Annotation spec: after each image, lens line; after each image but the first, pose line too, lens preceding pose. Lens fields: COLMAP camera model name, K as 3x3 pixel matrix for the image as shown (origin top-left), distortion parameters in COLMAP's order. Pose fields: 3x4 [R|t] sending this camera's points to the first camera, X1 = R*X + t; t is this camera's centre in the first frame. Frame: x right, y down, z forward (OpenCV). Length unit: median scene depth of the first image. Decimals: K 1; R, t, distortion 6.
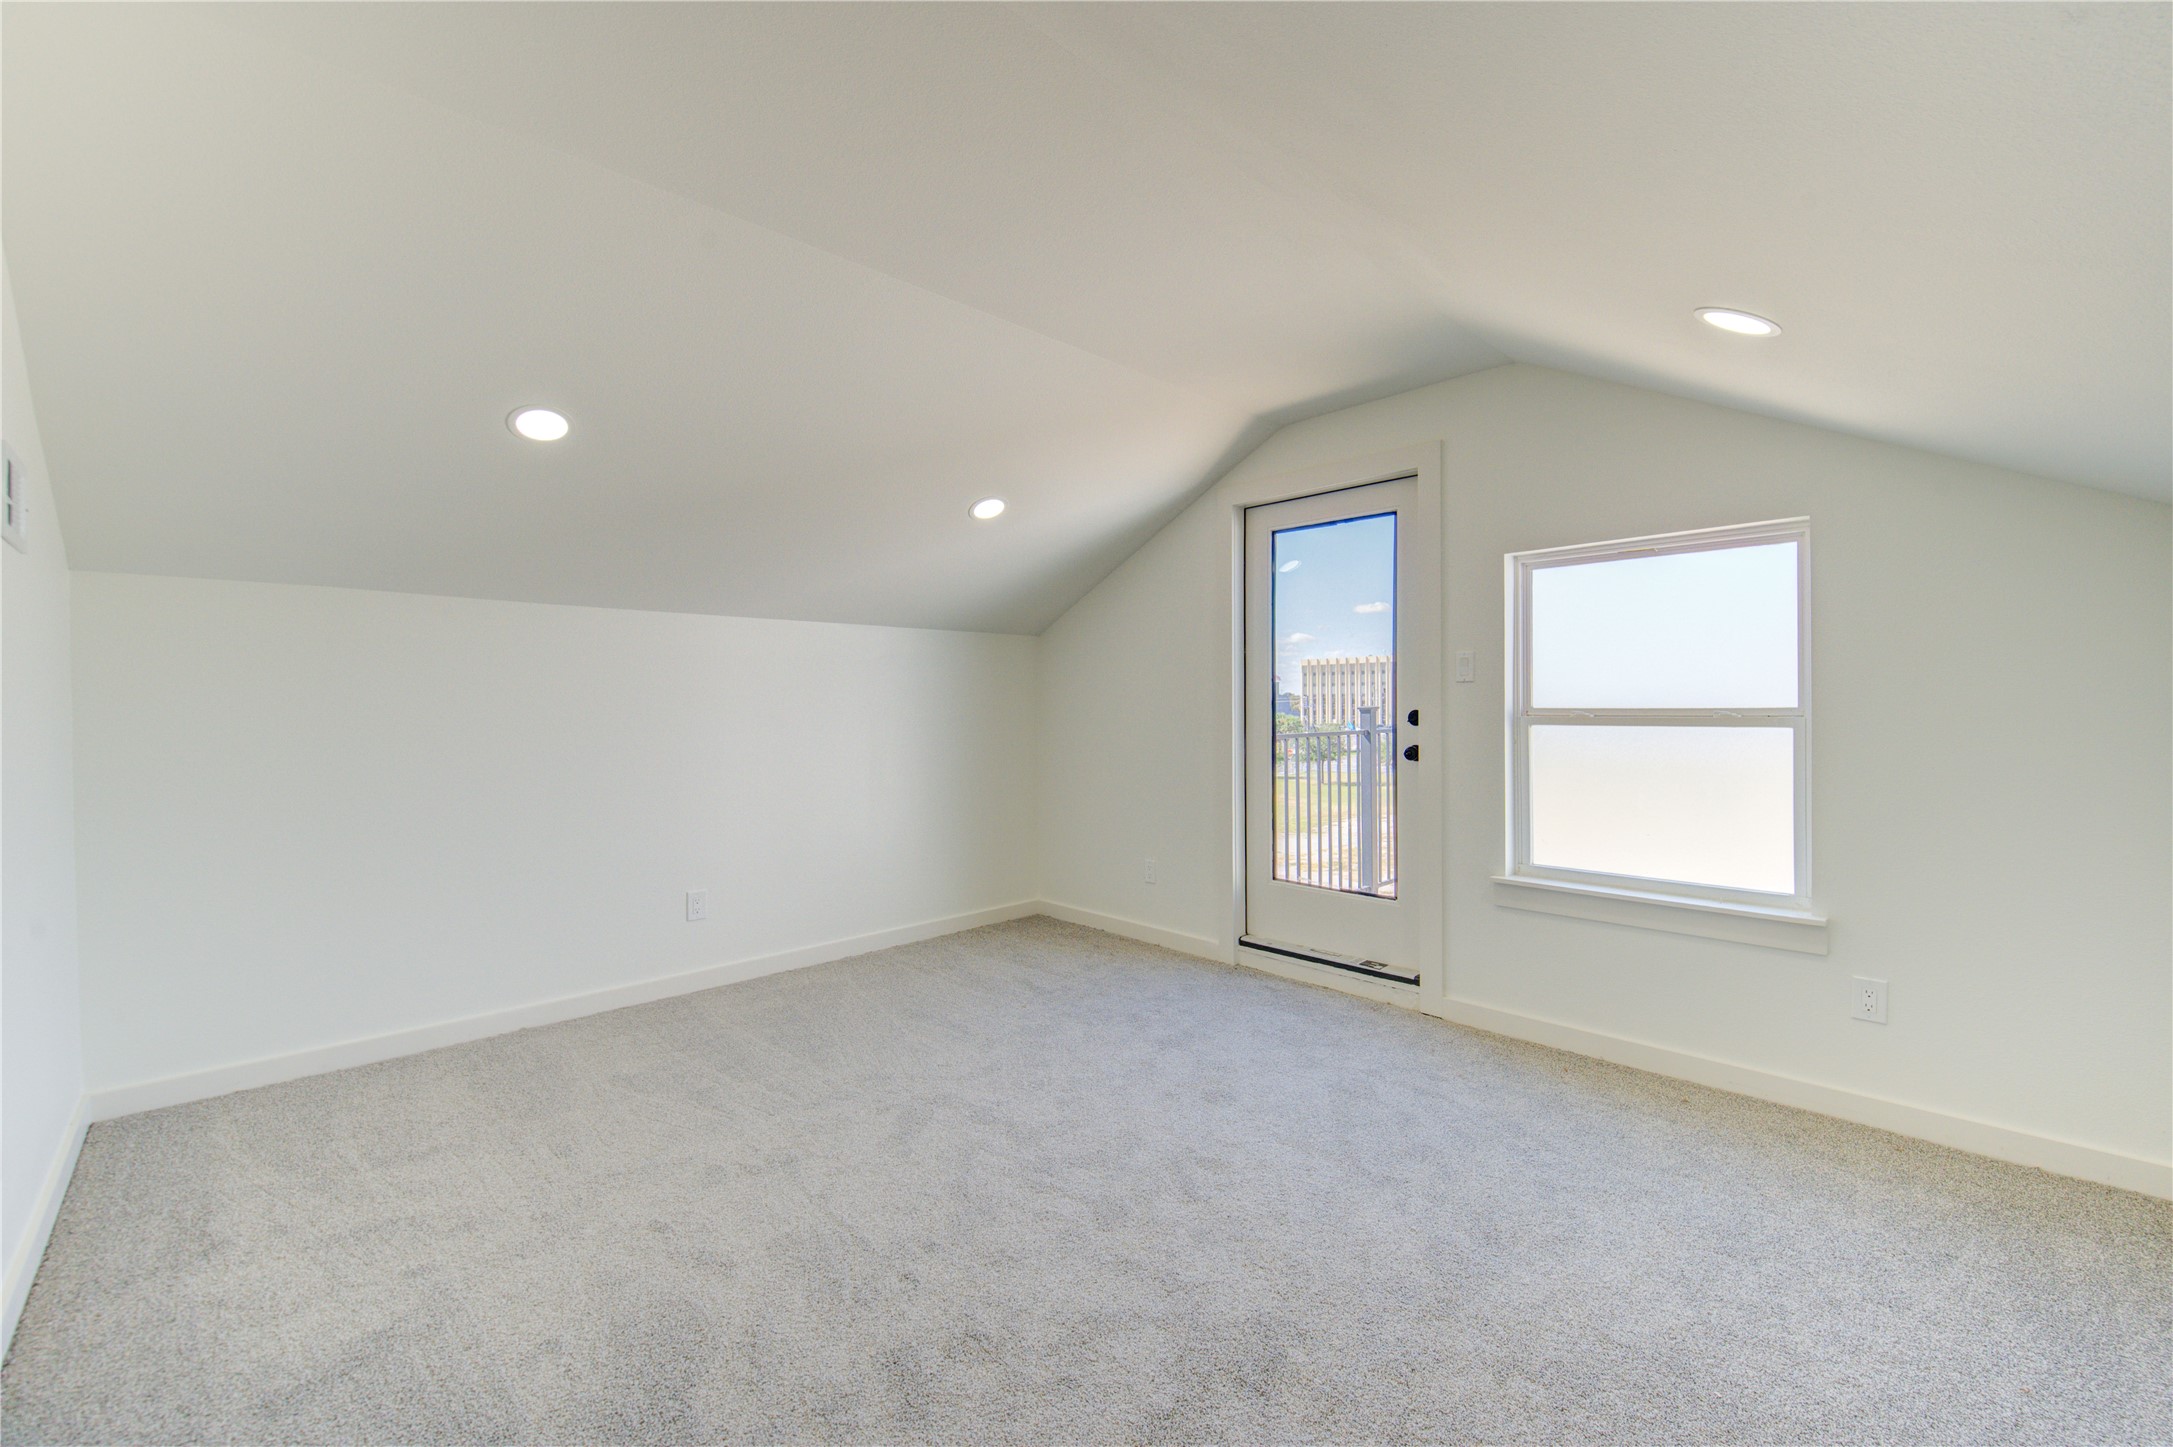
lens RADIAL K [[874.6, 0, 1094.3], [0, 874.6, 716.7], [0, 0, 1]] dist [-0.009742, -0.001374]
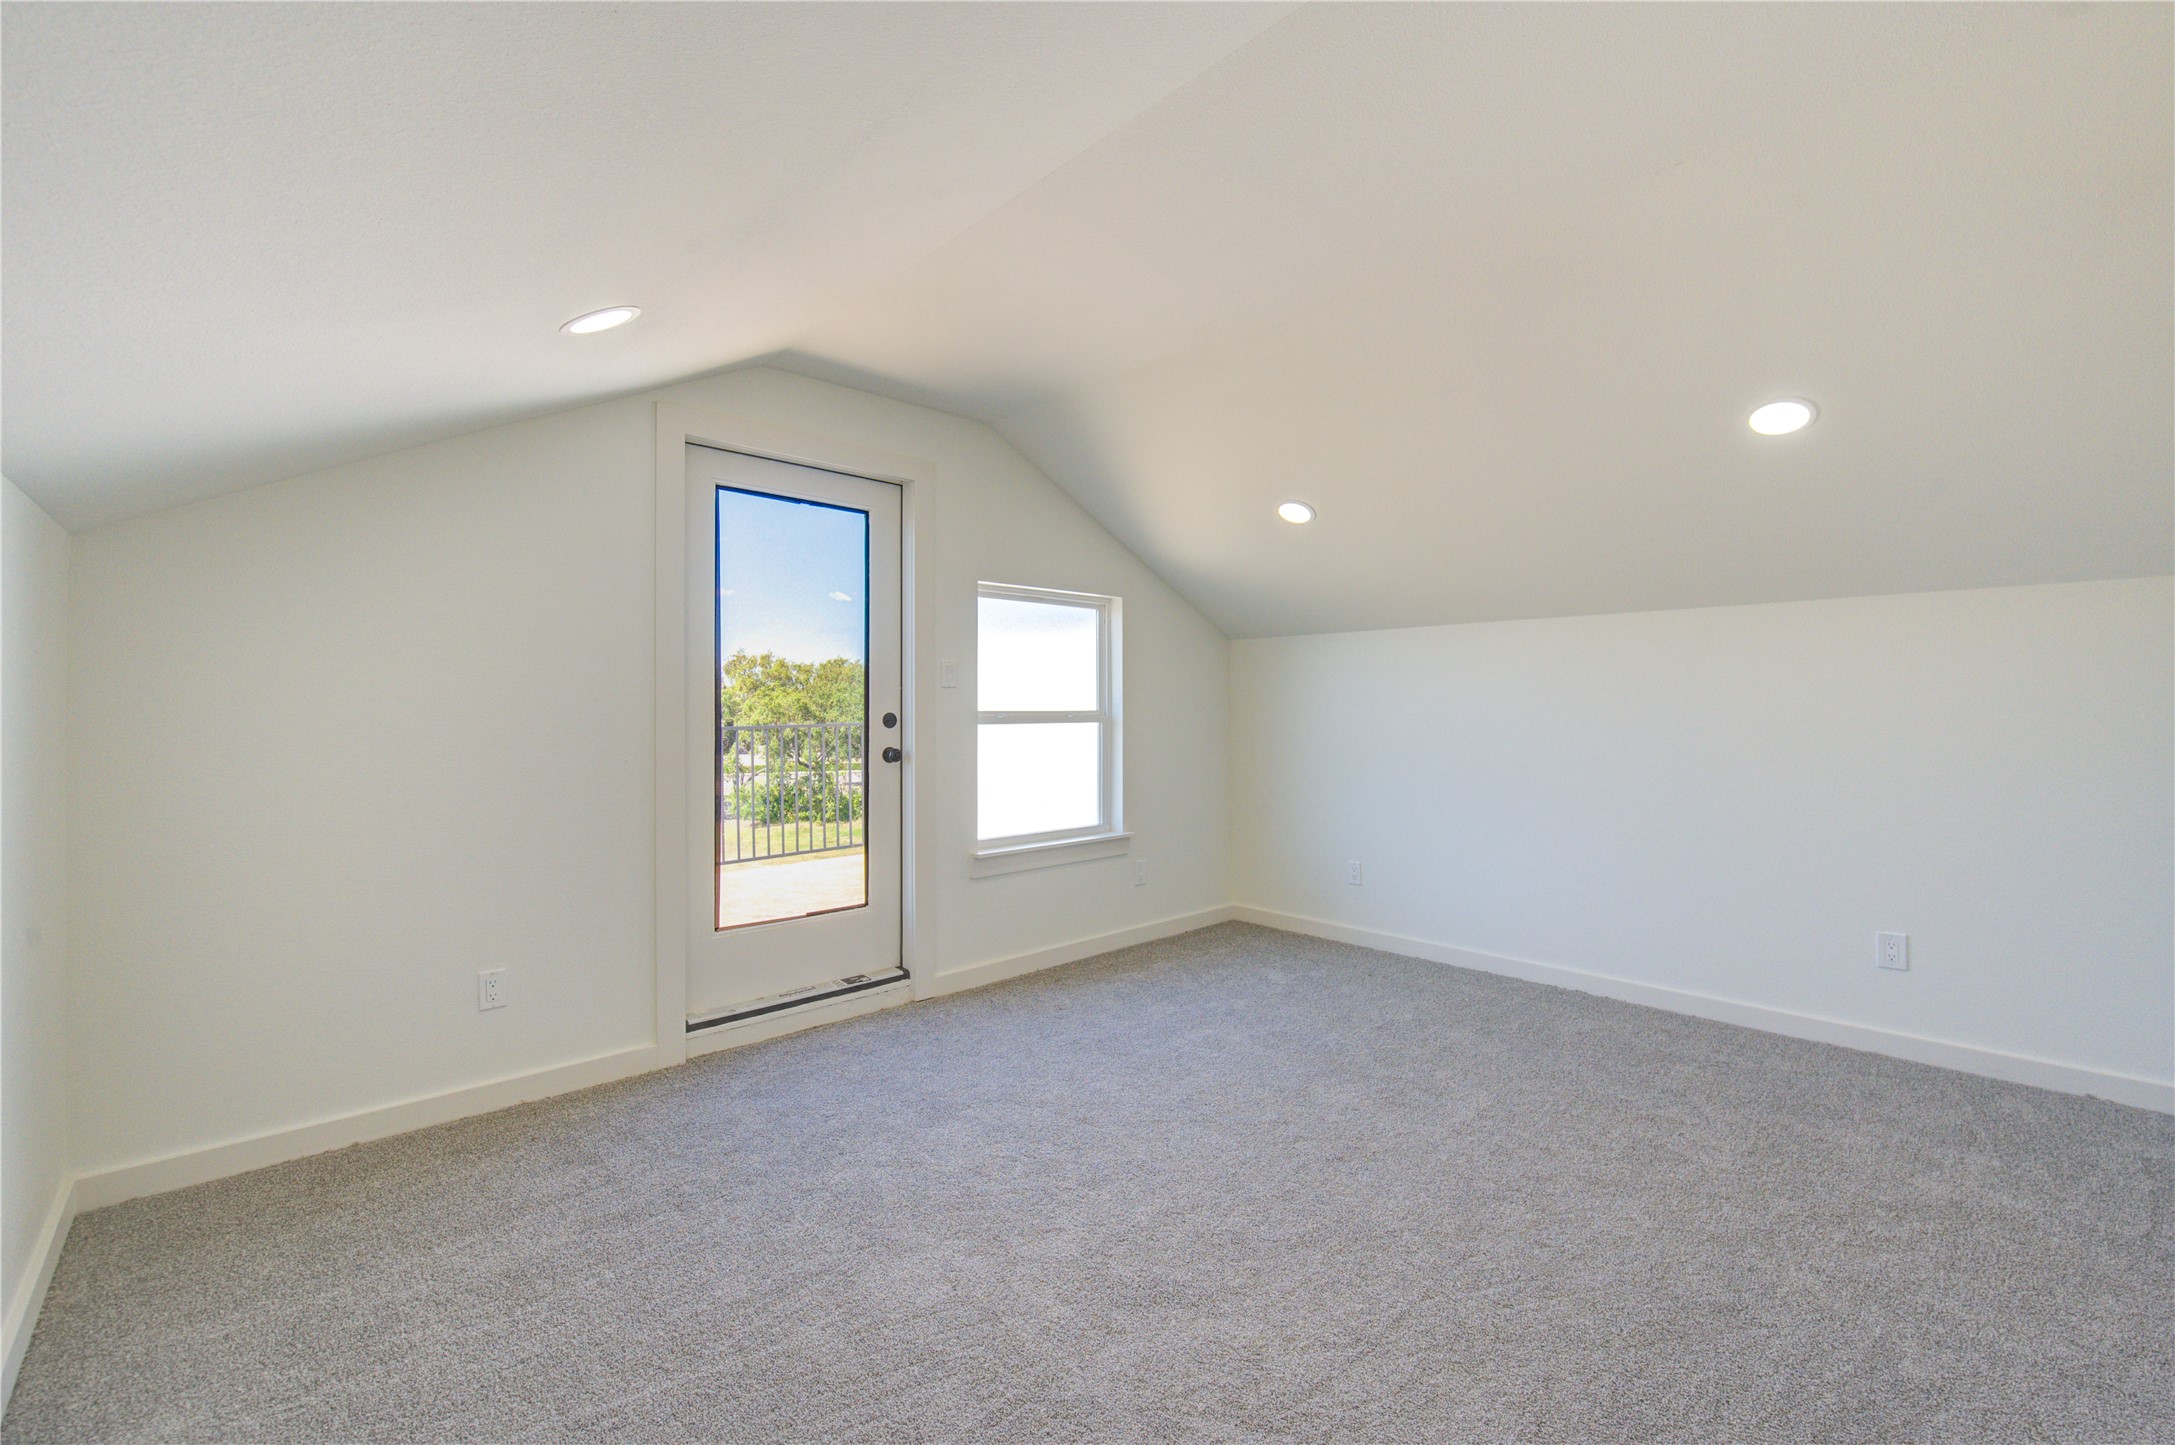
lens RADIAL K [[875.4, 0, 1095.3], [0, 875.4, 715.7], [0, 0, 1]] dist [-0.009742, -0.001374]
pose [[0.007211, 0.010062, 0.999923, -0.686603], [0.017728, 0.999791, -0.010189, 0.011168], [-0.999817, 0.017800, 0.007031, 0.785780]]
